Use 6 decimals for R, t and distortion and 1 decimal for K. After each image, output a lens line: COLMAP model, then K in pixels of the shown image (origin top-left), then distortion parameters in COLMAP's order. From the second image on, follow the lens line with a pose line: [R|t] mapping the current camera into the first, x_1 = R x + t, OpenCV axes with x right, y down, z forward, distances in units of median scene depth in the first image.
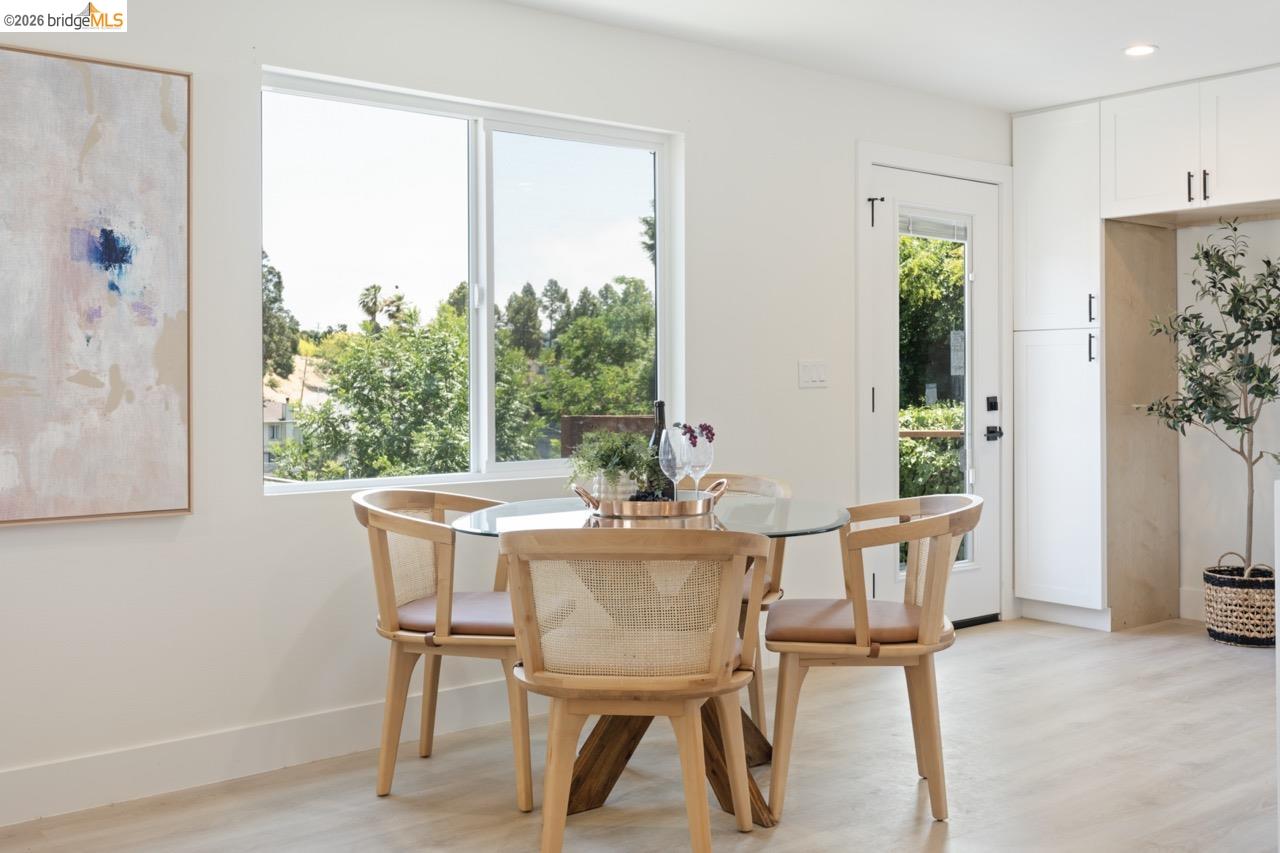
lens RADIAL K [[1253.6, 0, 642.1], [0, 1253.6, 375.0], [0, 0, 1]] dist [0.005345, -0.000193]
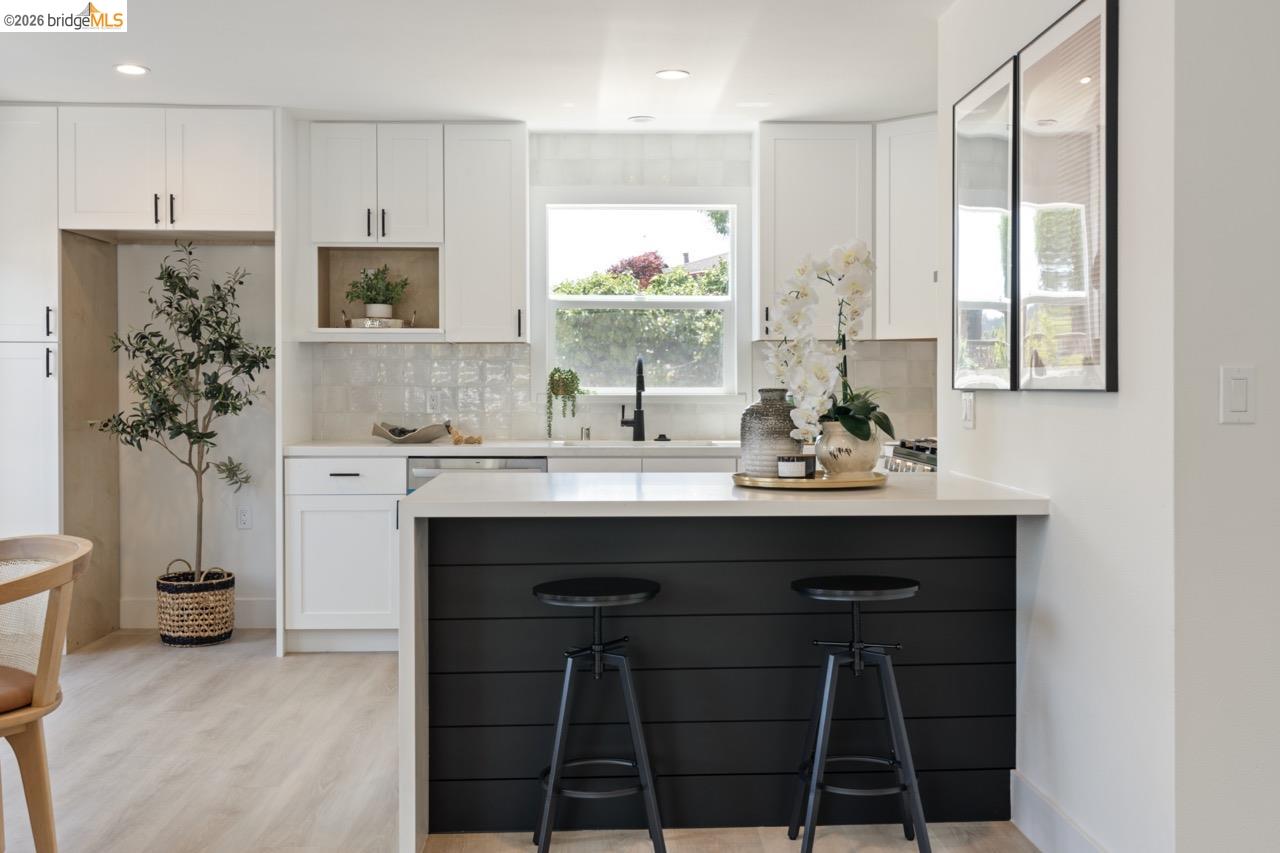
lens RADIAL K [[1245.4, 0, 640.9], [0, 1245.4, 397.2], [0, 0, 1]] dist [0.006885, -0.001679]
pose [[0.599167, -0.007773, 0.800586, -0.144453], [-0.009873, 0.999805, 0.017097, -0.017559], [-0.800563, -0.018148, 0.598973, 0.071426]]
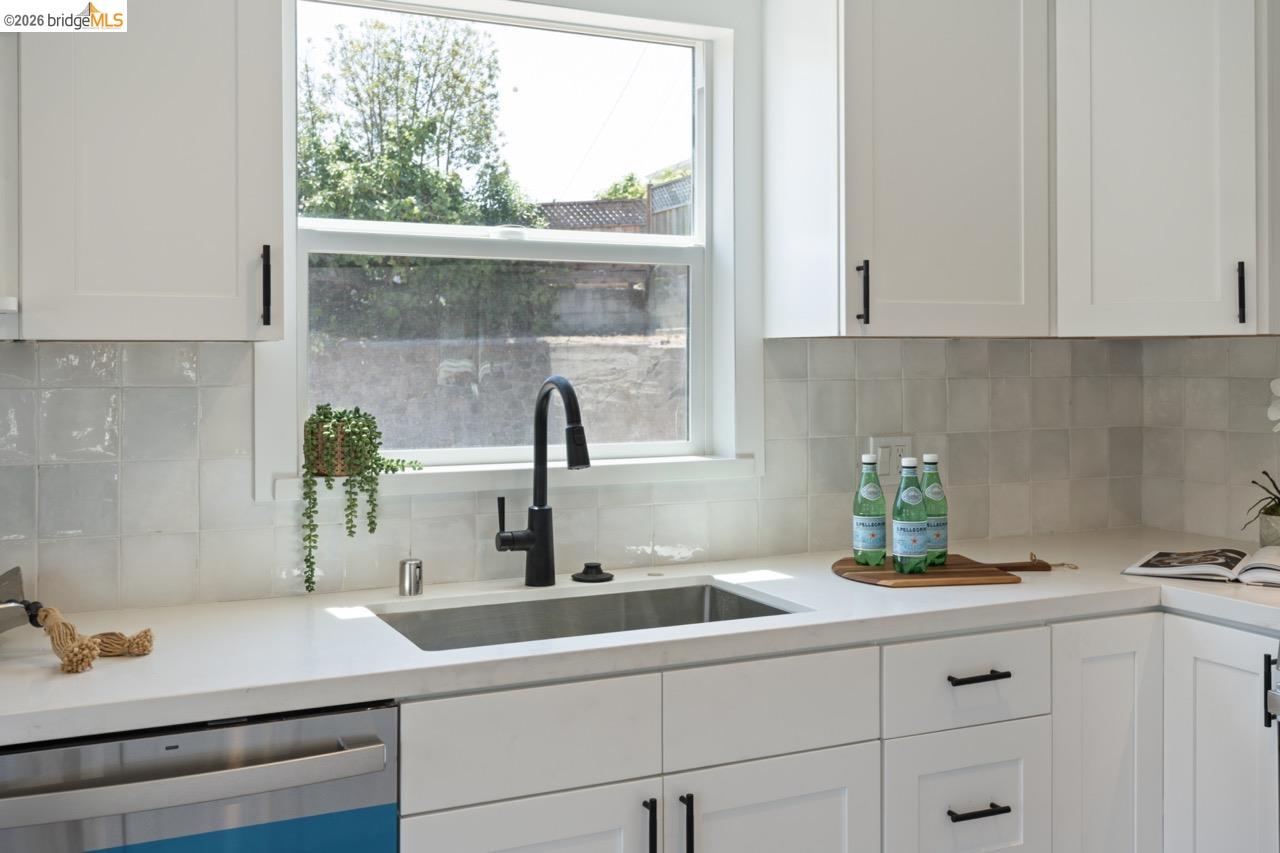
lens RADIAL K [[1253.6, 0, 642.1], [0, 1253.6, 375.0], [0, 0, 1]] dist [0.005345, -0.000193]
pose [[0.224137, -0.009888, 0.974507, 0.334775], [-0.007056, 0.999906, 0.011768, -0.041486], [-0.974532, -0.009514, 0.224047, 0.626860]]
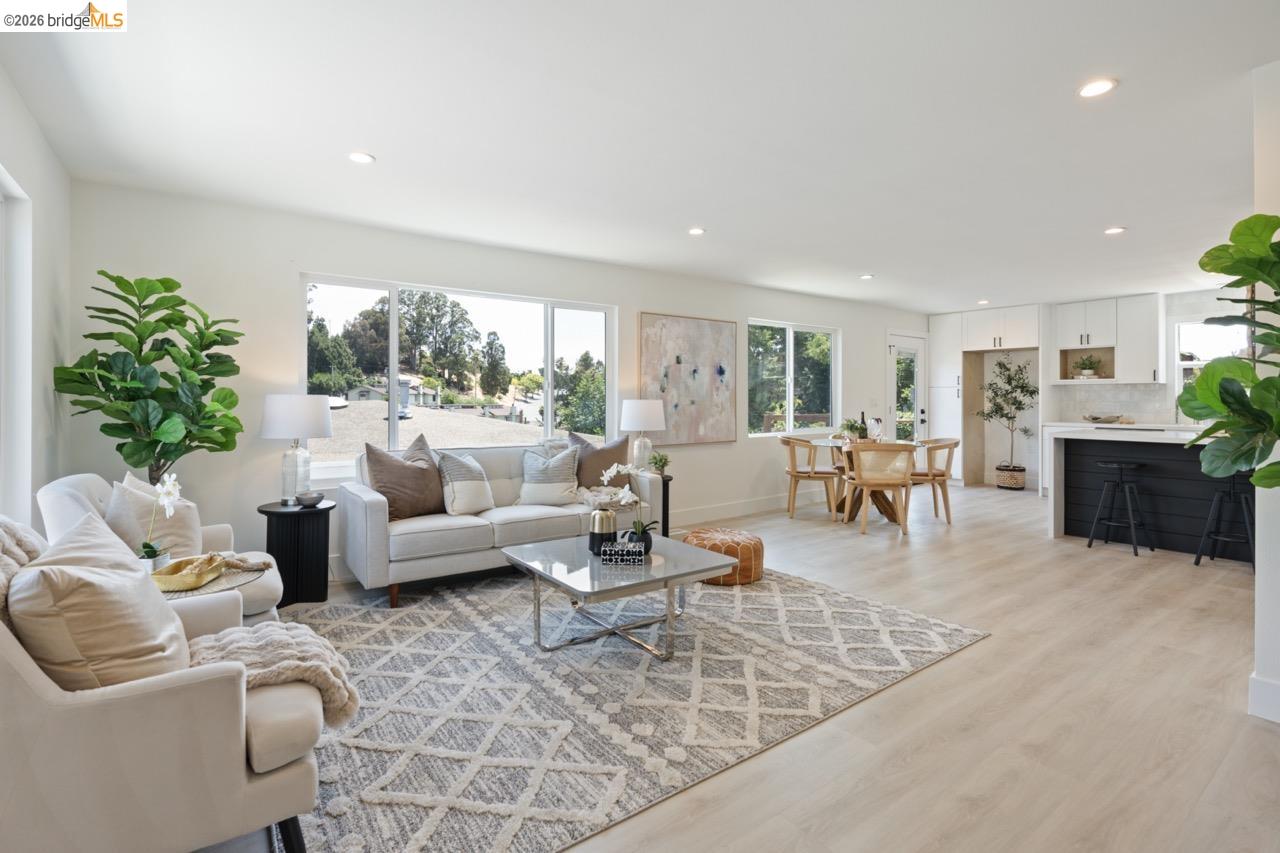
lens RADIAL K [[587.7, 0, 640.7], [0, 587.7, 399.3], [0, 0, 1]] dist [-0.002038, 0.000326]
pose [[0.999181, 0.003242, -0.040329, -0.385613], [-0.002858, 0.999950, 0.009598, -0.020428], [0.040358, -0.009475, 0.999140, -0.496975]]
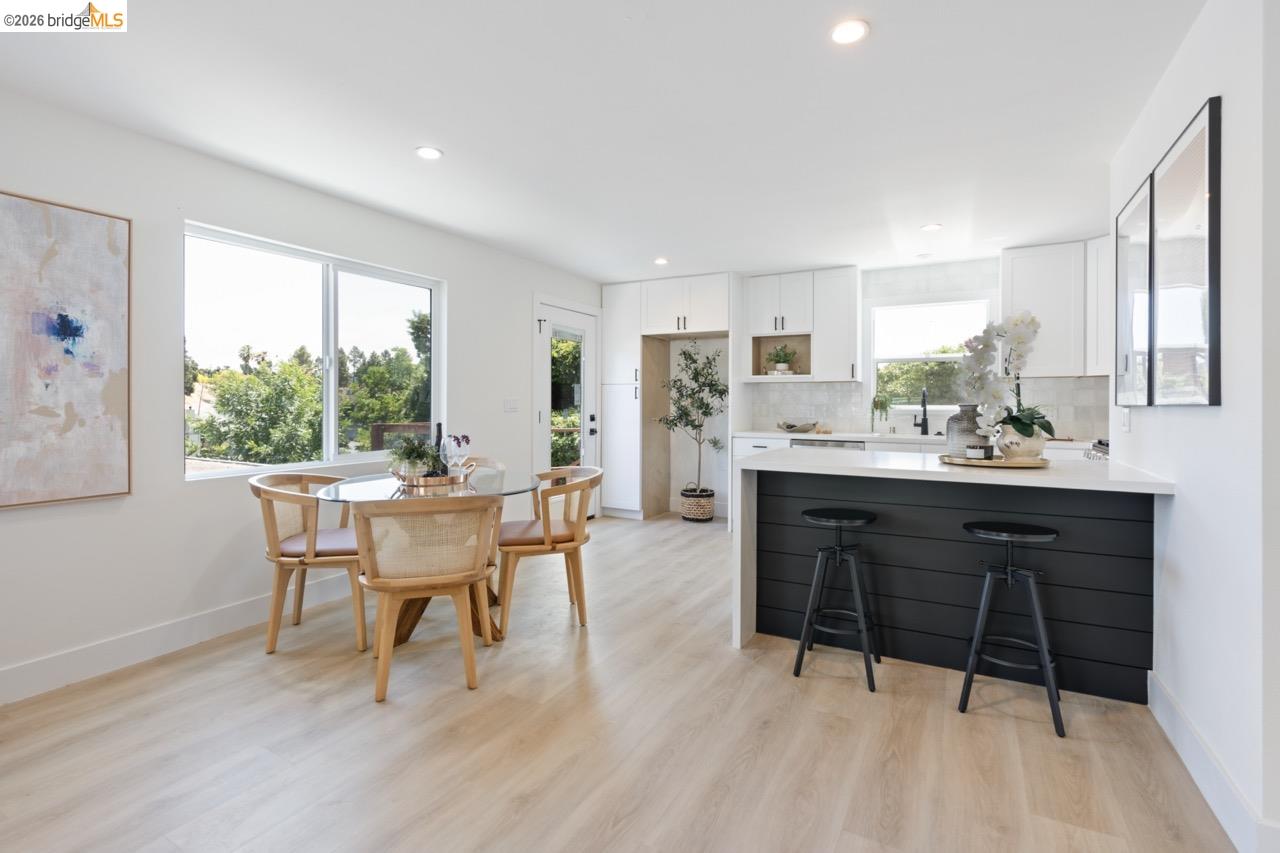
lens RADIAL K [[580.2, 0, 641.0], [0, 580.2, 404.8], [0, 0, 1]] dist [-0.011740, 0.004273]
pose [[0.925493, 0.005553, 0.378723, -0.024348], [-0.010620, 0.999880, 0.011290, -0.013576], [-0.378615, -0.014471, 0.925441, 0.050358]]
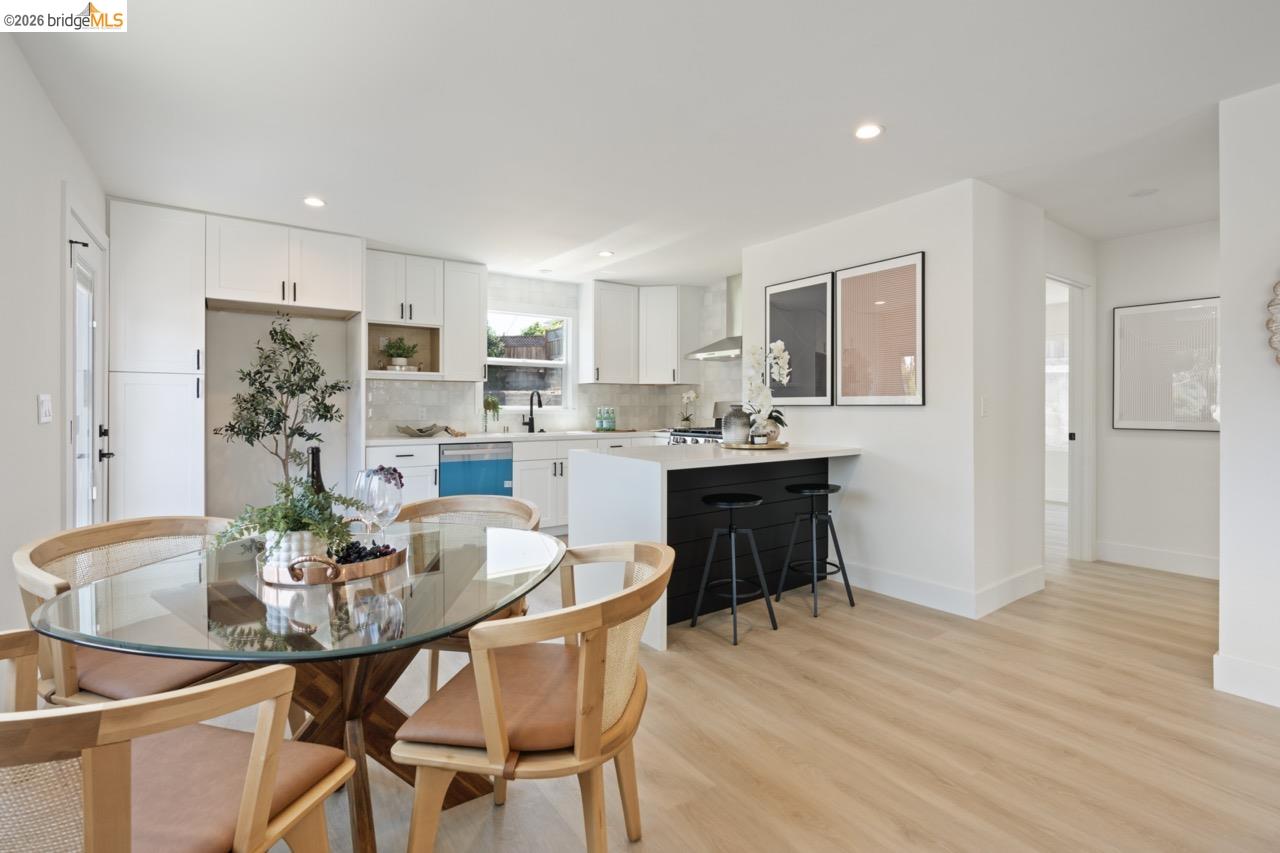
lens RADIAL K [[583.5, 0, 638.2], [0, 583.5, 402.8], [0, 0, 1]] dist [-0.005243, 0.000289]
pose [[0.059011, 0.006565, 0.998236, -0.280108], [-0.011898, 0.999912, -0.005873, -0.007988], [-0.998186, -0.011530, 0.059084, 0.508786]]
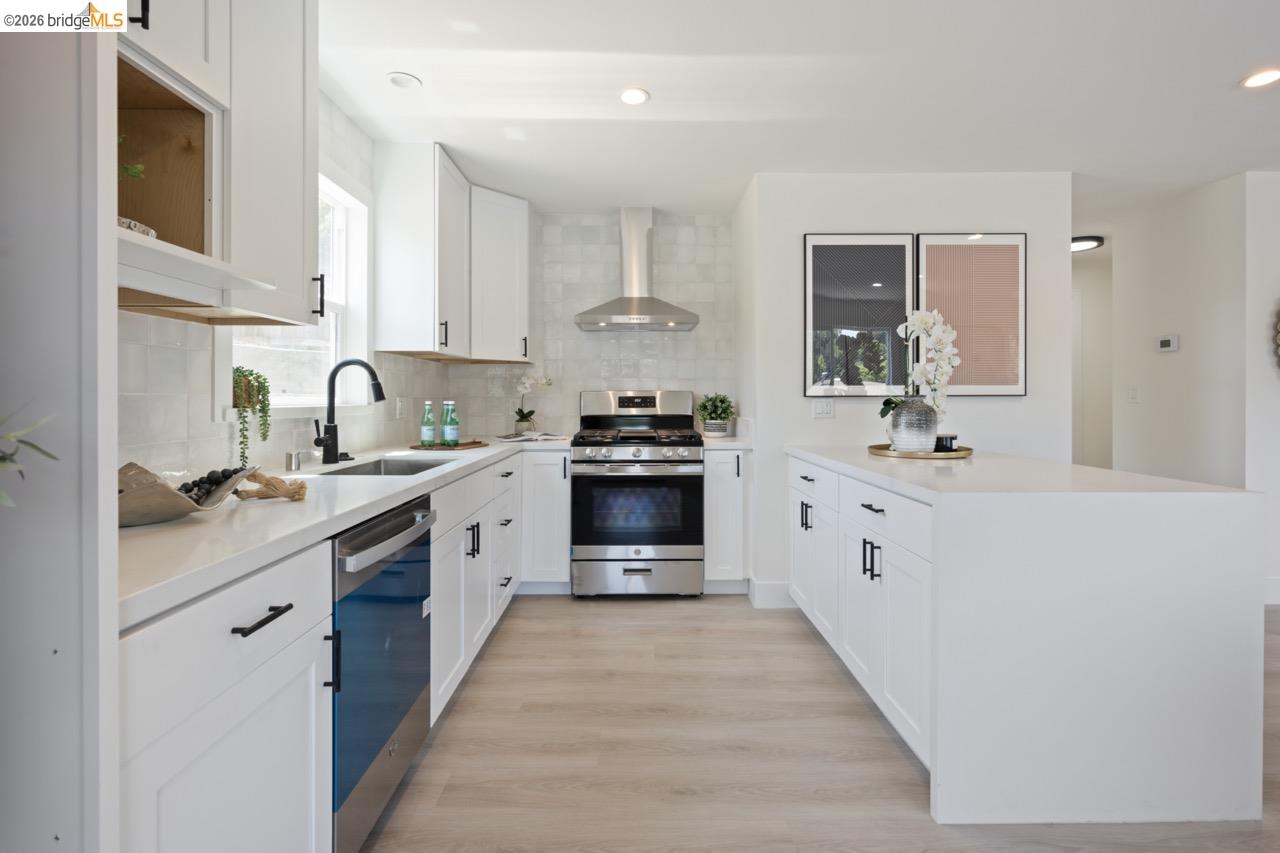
lens RADIAL K [[583.5, 0, 638.2], [0, 583.5, 402.8], [0, 0, 1]] dist [-0.005243, 0.000289]
pose [[-0.783661, -0.003095, 0.621181, 0.331209], [-0.004941, 0.999987, -0.001252, -0.002932], [-0.621169, -0.004050, -0.783666, 0.969507]]
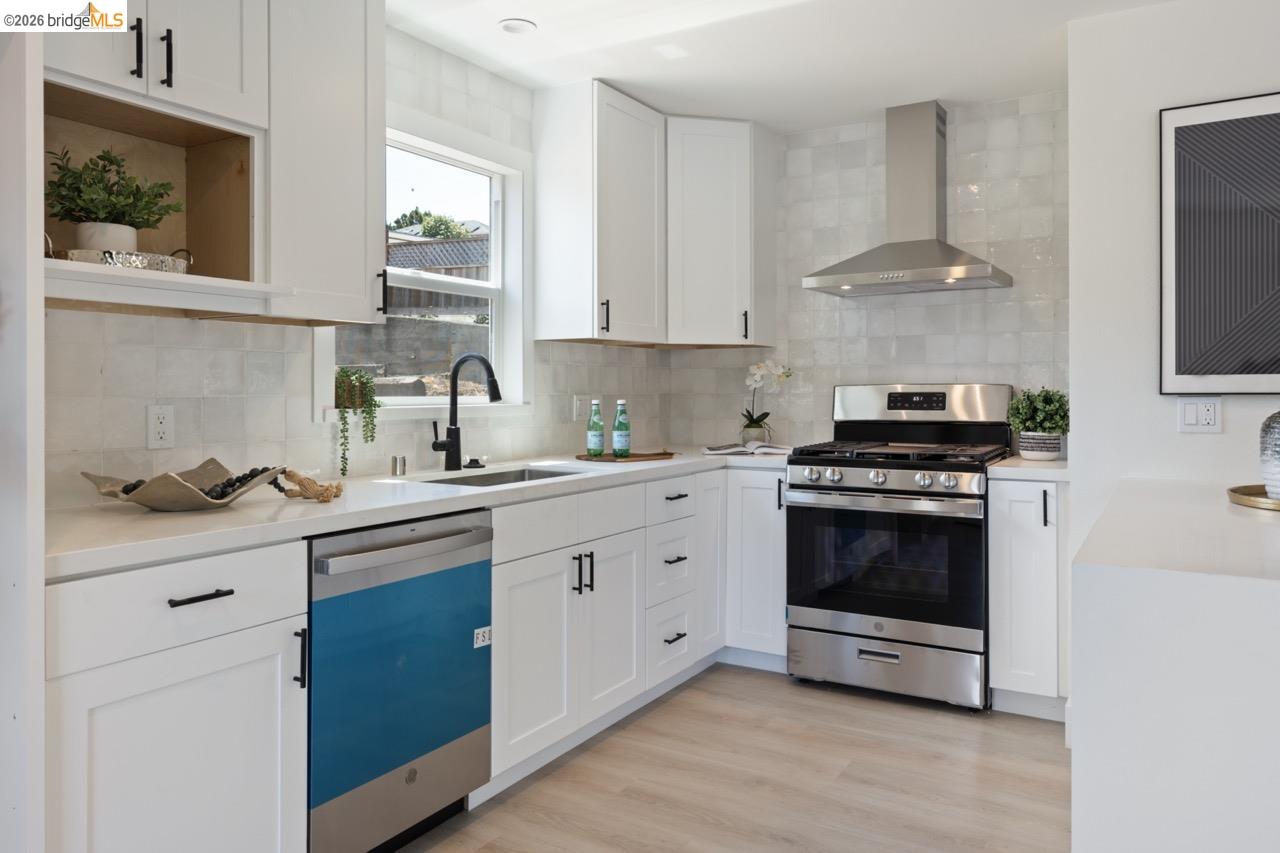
lens RADIAL K [[890.1, 0, 641.2], [0, 890.1, 391.9], [0, 0, 1]] dist [0.005396, 0.000180]
pose [[-0.342900, 0.000328, 0.939372, 0.176613], [-0.007122, 0.999970, -0.002949, -0.008771], [-0.939345, -0.007702, -0.342888, 0.856576]]
